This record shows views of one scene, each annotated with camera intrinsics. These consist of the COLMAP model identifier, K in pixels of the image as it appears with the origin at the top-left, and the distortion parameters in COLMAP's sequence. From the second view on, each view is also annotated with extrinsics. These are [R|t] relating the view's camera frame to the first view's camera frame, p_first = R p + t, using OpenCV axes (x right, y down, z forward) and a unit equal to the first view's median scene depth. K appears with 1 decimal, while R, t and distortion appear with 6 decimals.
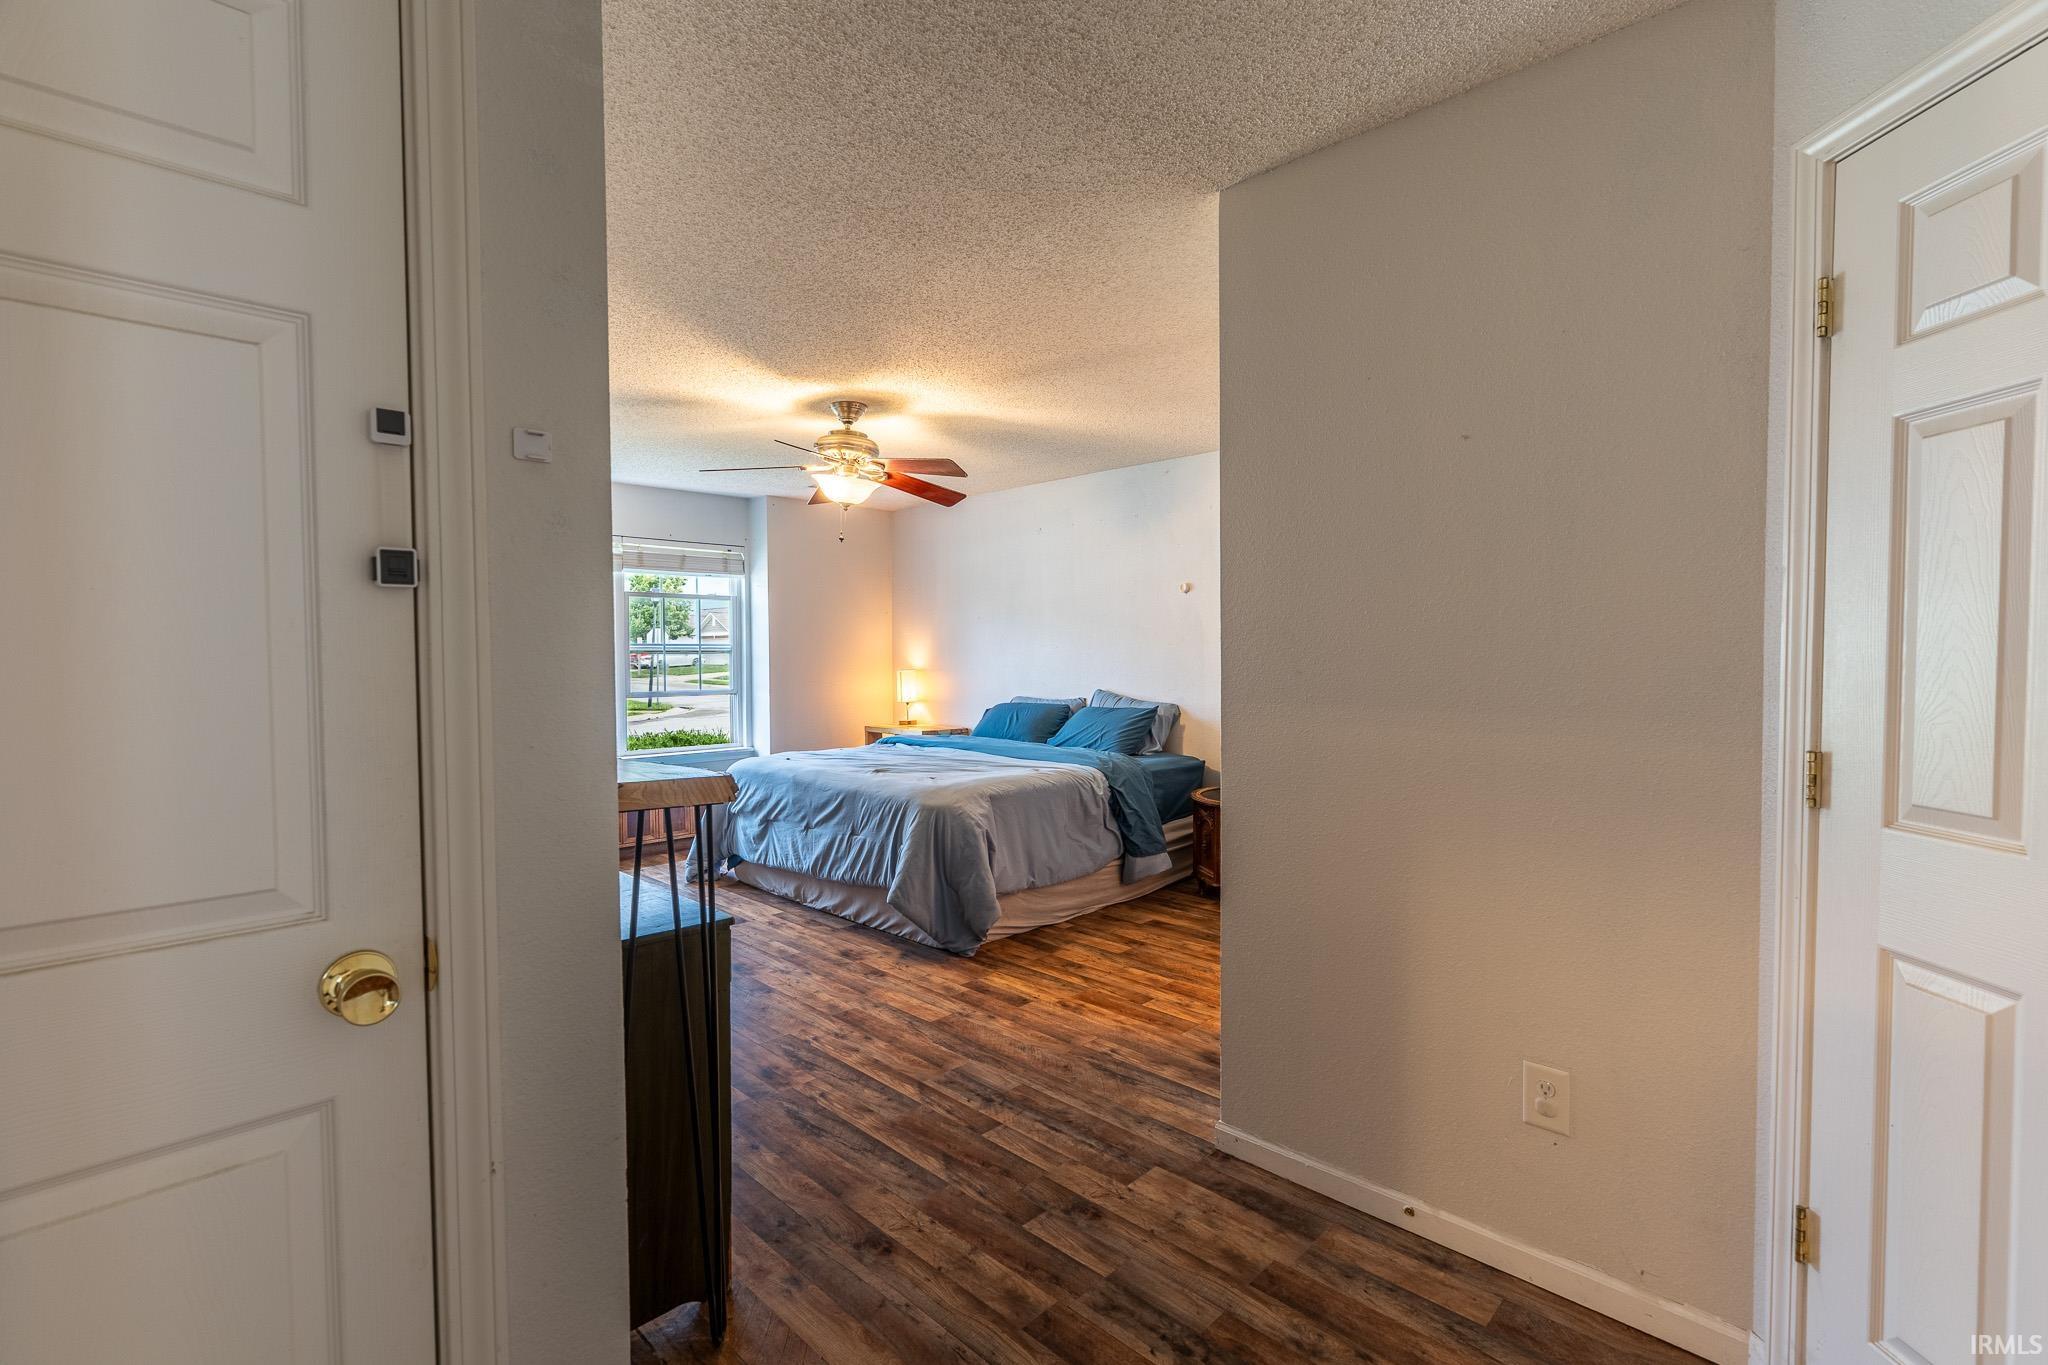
lens RADIAL K [[919.3, 0, 1027.6], [0, 919.3, 682.4], [0, 0, 1]] dist [-0.009081, 0.003480]
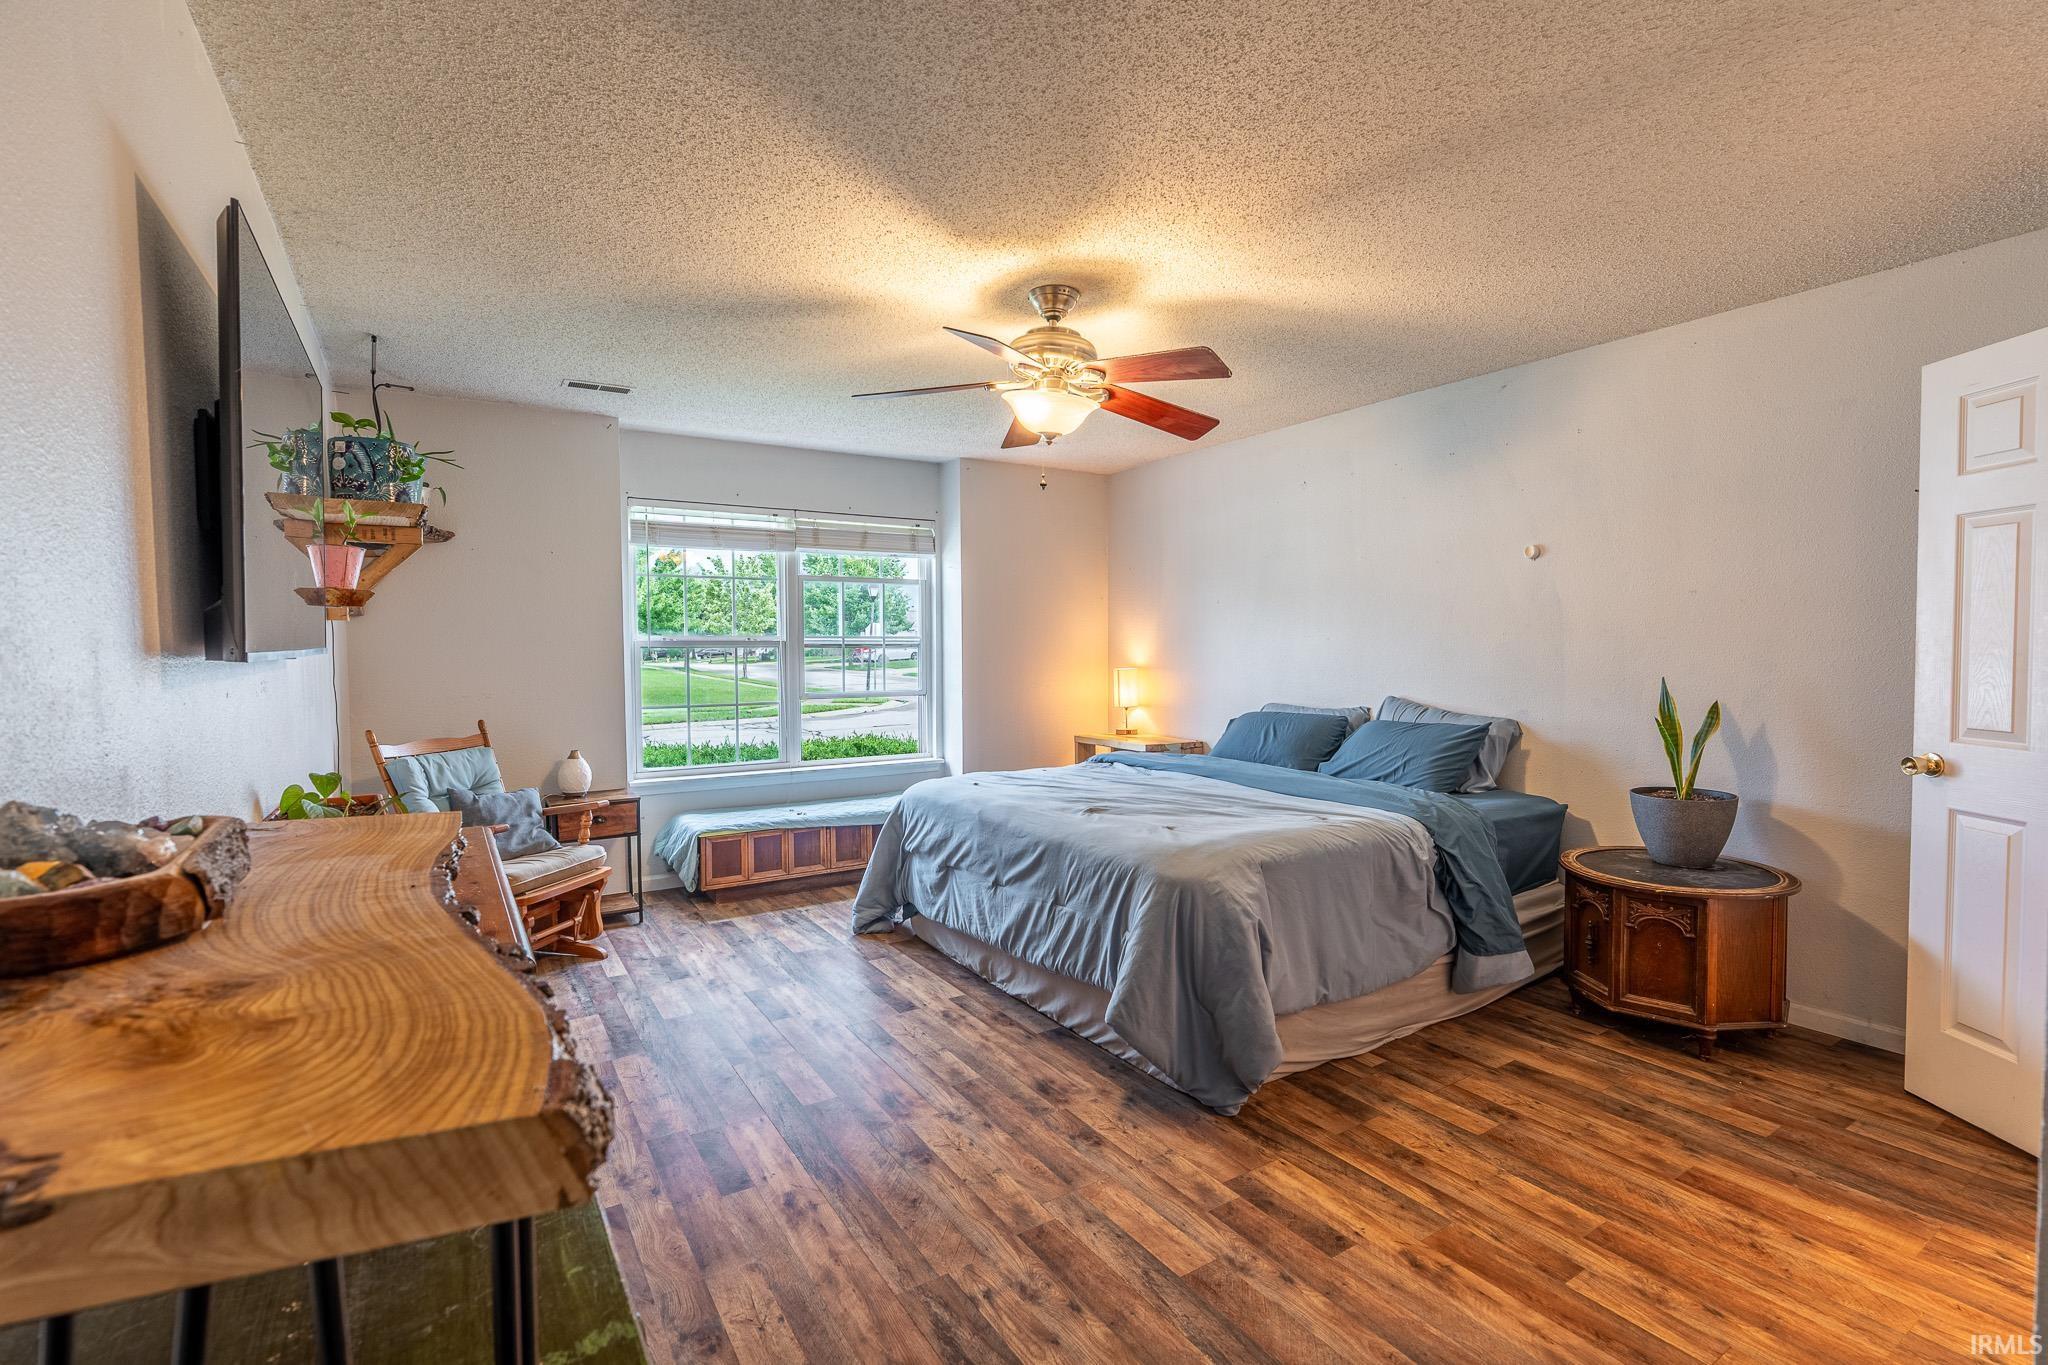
lens RADIAL K [[919.3, 0, 1027.6], [0, 919.3, 682.4], [0, 0, 1]] dist [-0.009081, 0.003480]
pose [[0.974278, 0.007823, -0.225211, -0.053889], [-0.006333, 0.999953, 0.007336, -0.009393], [0.225258, -0.005721, 0.974282, 0.306821]]
